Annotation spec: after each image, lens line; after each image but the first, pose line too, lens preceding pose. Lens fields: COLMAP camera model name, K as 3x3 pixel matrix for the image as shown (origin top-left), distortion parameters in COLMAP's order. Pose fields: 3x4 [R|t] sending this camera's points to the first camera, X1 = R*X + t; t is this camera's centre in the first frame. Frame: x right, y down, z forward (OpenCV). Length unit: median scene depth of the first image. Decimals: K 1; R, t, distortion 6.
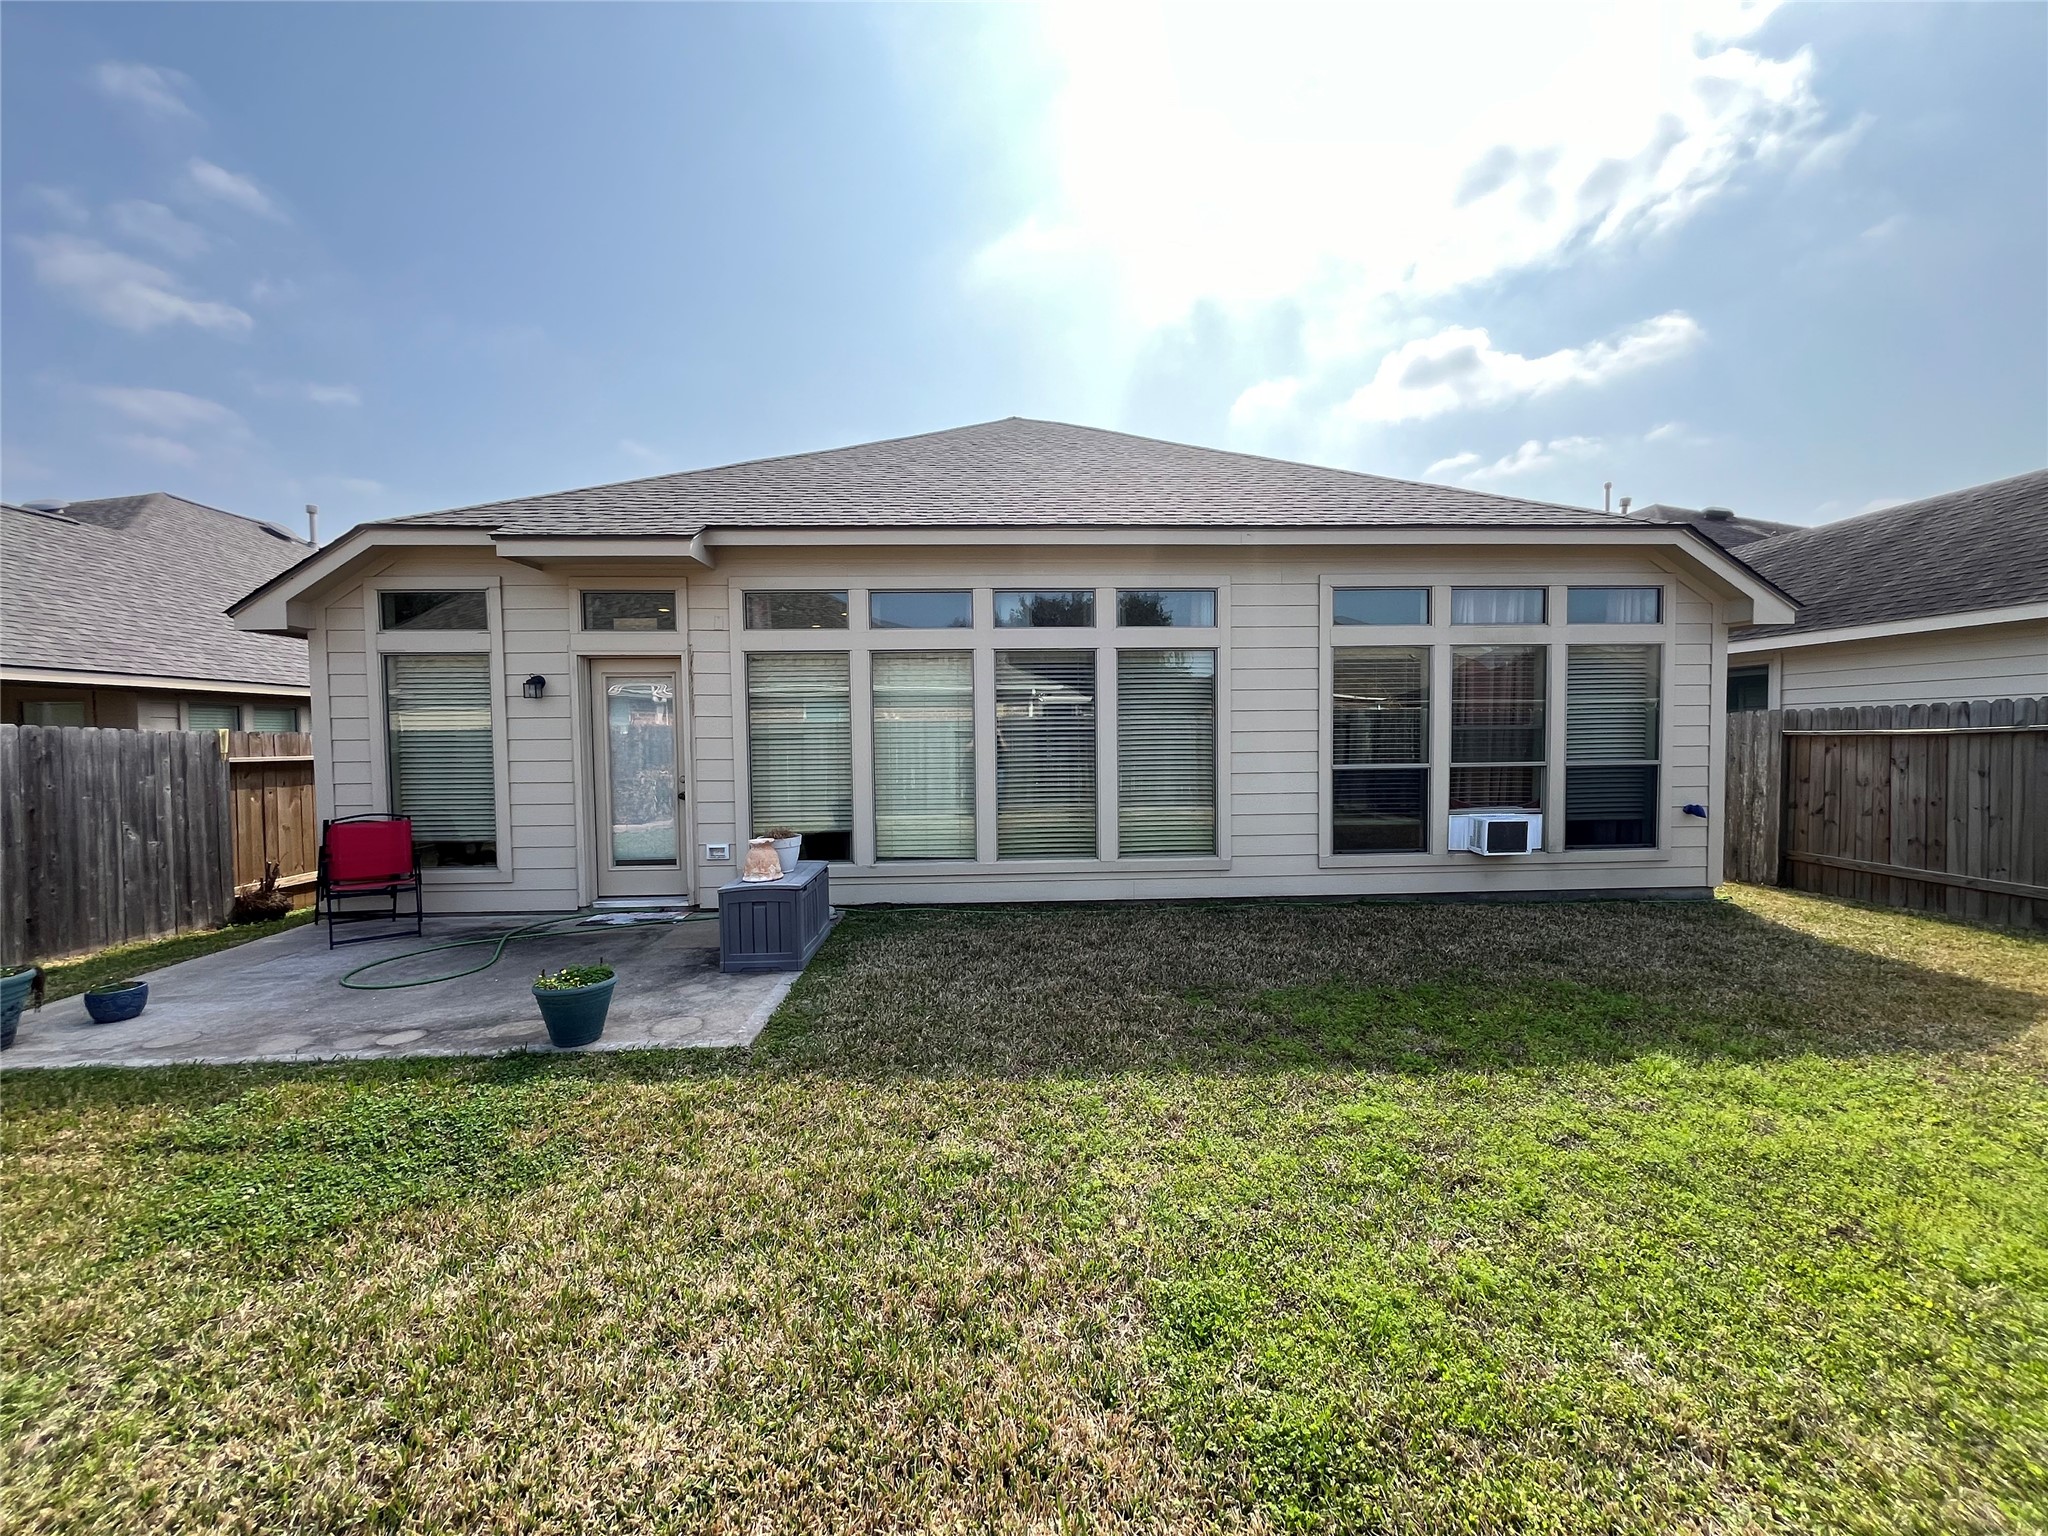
lens RADIAL K [[583.6, 0, 1024.0], [0, 583.6, 768.0], [0, 0, 1]] dist [0.000096, -0.000012]
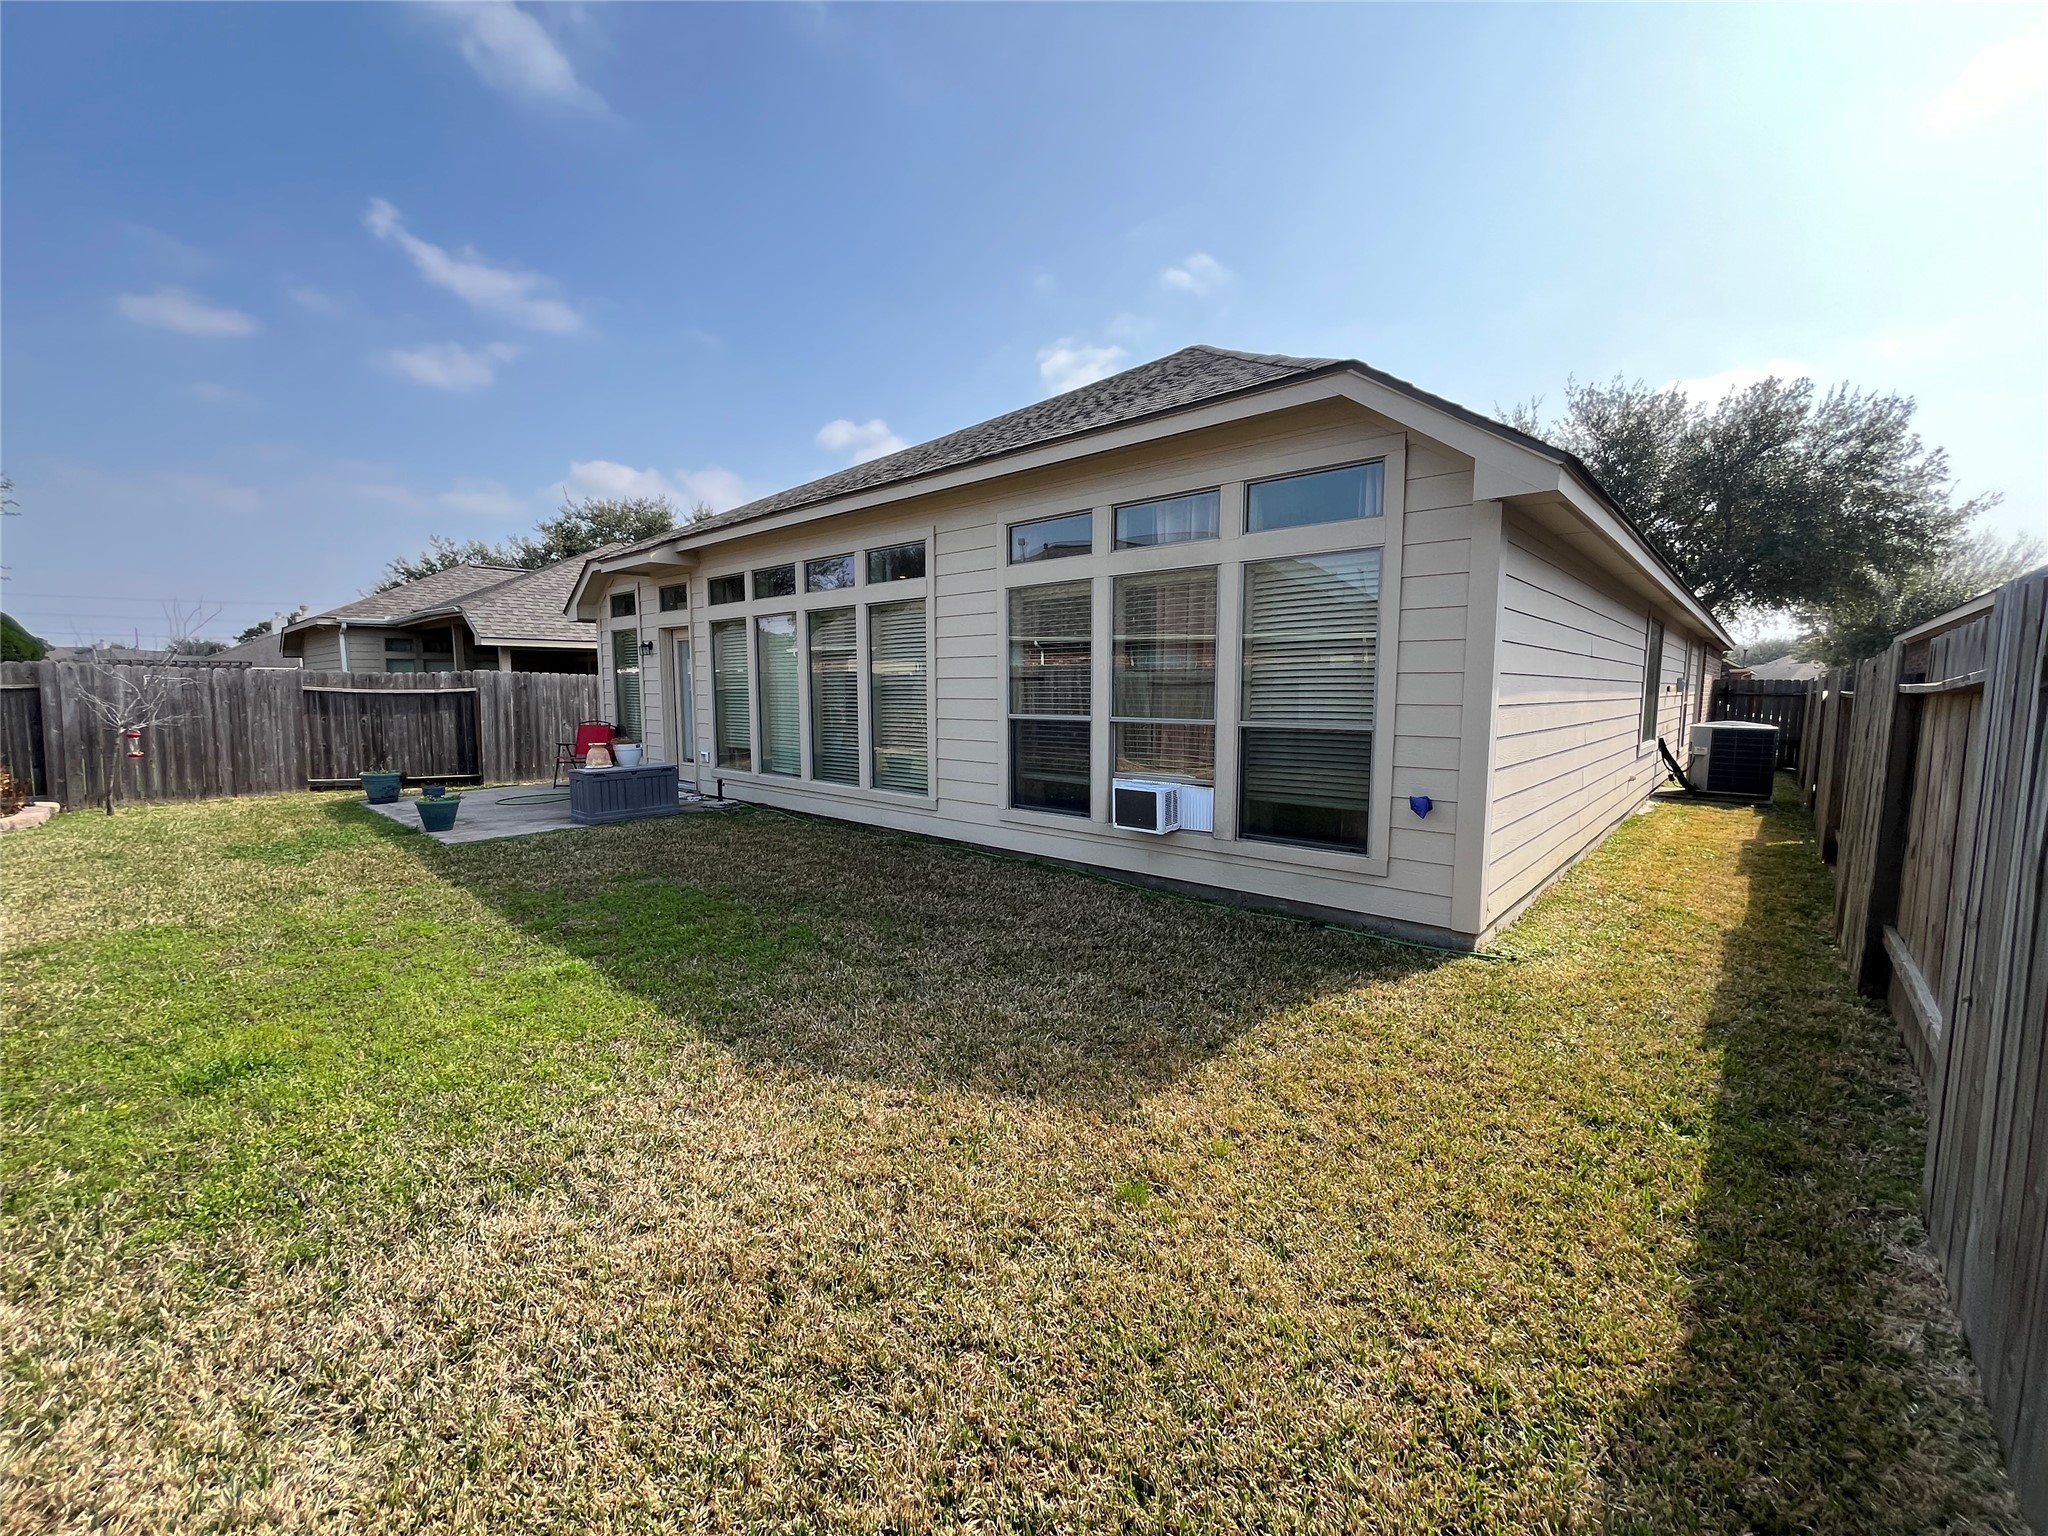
lens RADIAL K [[825.7, 0, 1024.0], [0, 825.7, 768.0], [0, 0, 1]] dist [-0.003007, -0.000013]
pose [[0.718845, 0.081333, -0.690396, 1.461961], [-0.039762, 0.996317, 0.075972, -0.019560], [0.694032, -0.027160, 0.719432, 0.048154]]
